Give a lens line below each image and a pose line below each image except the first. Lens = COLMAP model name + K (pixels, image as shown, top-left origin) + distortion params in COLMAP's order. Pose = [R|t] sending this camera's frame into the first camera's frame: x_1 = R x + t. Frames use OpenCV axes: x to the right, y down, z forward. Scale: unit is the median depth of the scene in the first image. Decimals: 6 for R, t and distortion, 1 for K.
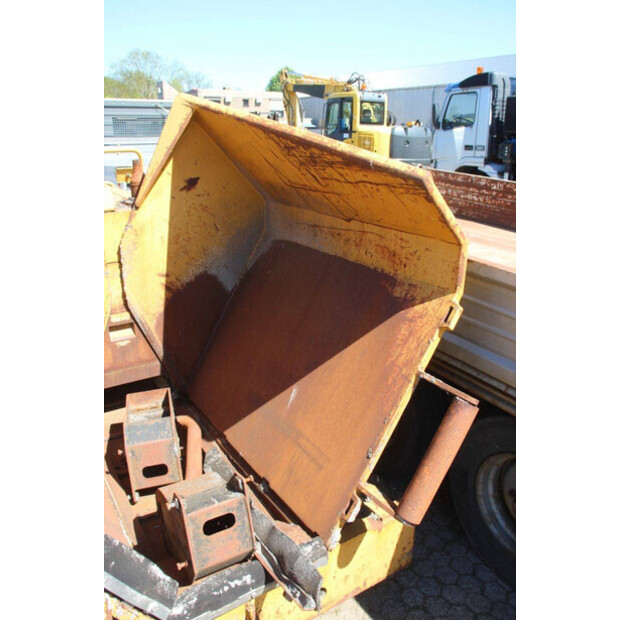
lens RADIAL K [[532.5, 0, 310.0], [0, 532.5, 310.0], [0, 0, 1]] dist [-0.164412, 0.157582]
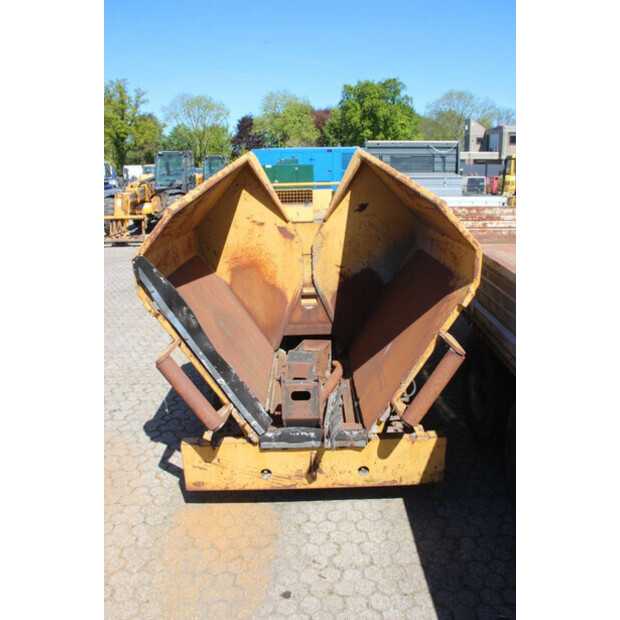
lens RADIAL K [[512.5, 0, 310.0], [0, 512.5, 310.0], [0, 0, 1]] dist [-0.176330, 0.162965]
pose [[0.845593, 0.124744, -0.519049, 0.459120], [-0.150533, 0.988575, -0.007650, 0.087319], [0.512165, 0.084603, 0.854710, -0.311382]]
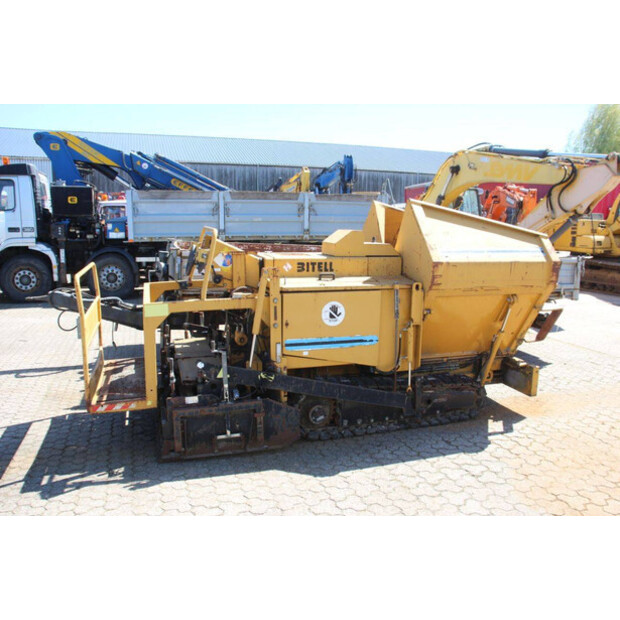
lens RADIAL K [[532.7, 0, 310.0], [0, 532.7, 310.0], [0, 0, 1]] dist [-0.170130, 0.178668]
pose [[0.267190, -0.160894, 0.950117, -2.479205], [0.299340, 0.951045, 0.076871, -0.223712], [-0.915972, 0.263869, 0.302272, 0.678745]]
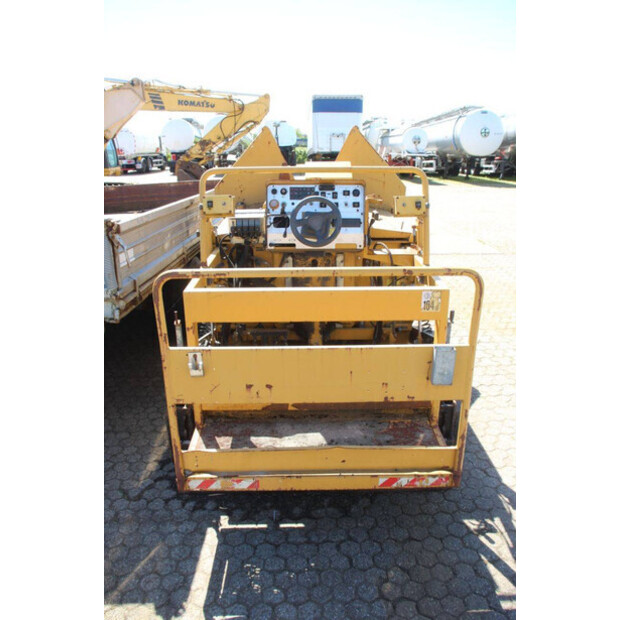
lens RADIAL K [[512.5, 0, 310.0], [0, 512.5, 310.0], [0, 0, 1]] dist [-0.176330, 0.162965]
pose [[-0.852305, -0.158512, 0.498448, -1.365625], [0.175511, 0.811047, 0.558031, -0.846105], [-0.492719, 0.563096, -0.663439, 2.447809]]
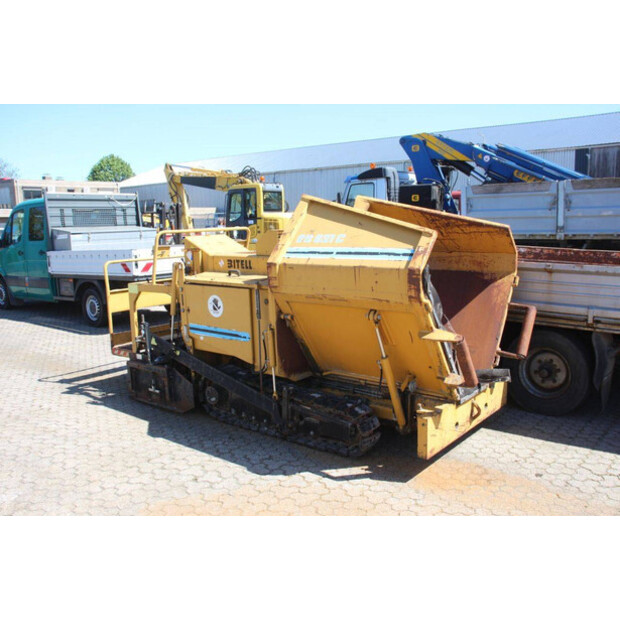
lens RADIAL K [[586.8, 0, 310.0], [0, 586.8, 310.0], [0, 0, 1]] dist [-0.113197, 0.127228]
pose [[0.952676, -0.071742, 0.295400, -1.095192], [0.122226, 0.980143, -0.156141, 0.335537], [-0.278333, 0.184857, 0.942528, -0.965928]]
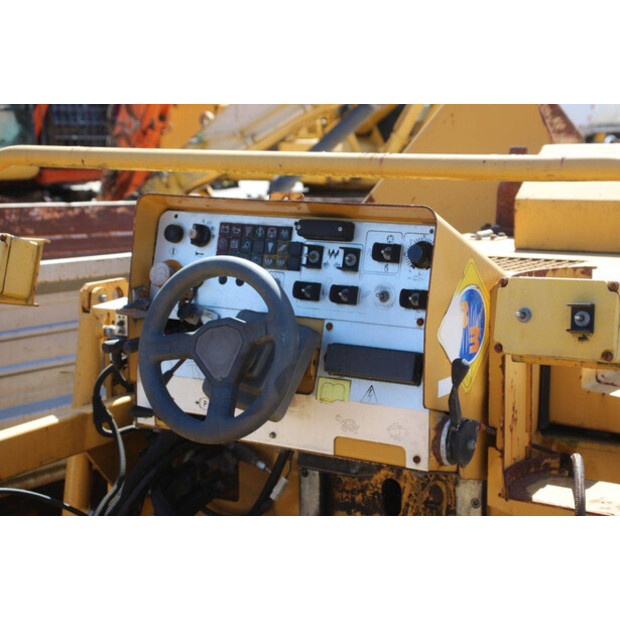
lens RADIAL K [[1271.0, 0, 310.0], [0, 1271.0, 310.0], [0, 0, 1]] dist [0.422397, 0.040764]
pose [[-0.439220, -0.132976, 0.888484, -1.494027], [0.290597, 0.914787, 0.280569, -0.596946], [-0.850082, 0.381422, -0.363150, 1.810960]]
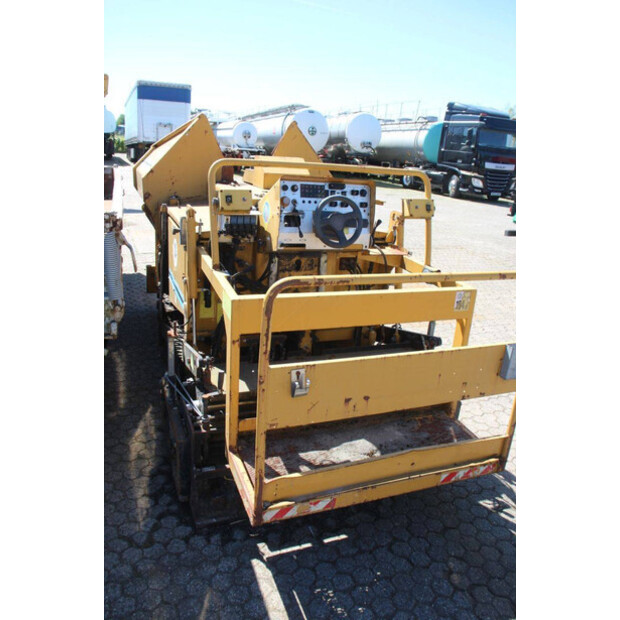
lens RADIAL K [[512.5, 0, 310.0], [0, 512.5, 310.0], [0, 0, 1]] dist [-0.176330, 0.162965]
pose [[-0.979286, -0.126645, 0.157986, -0.921756], [-0.006805, 0.800395, 0.599434, -0.872658], [-0.202366, 0.585943, -0.784678, 2.557048]]
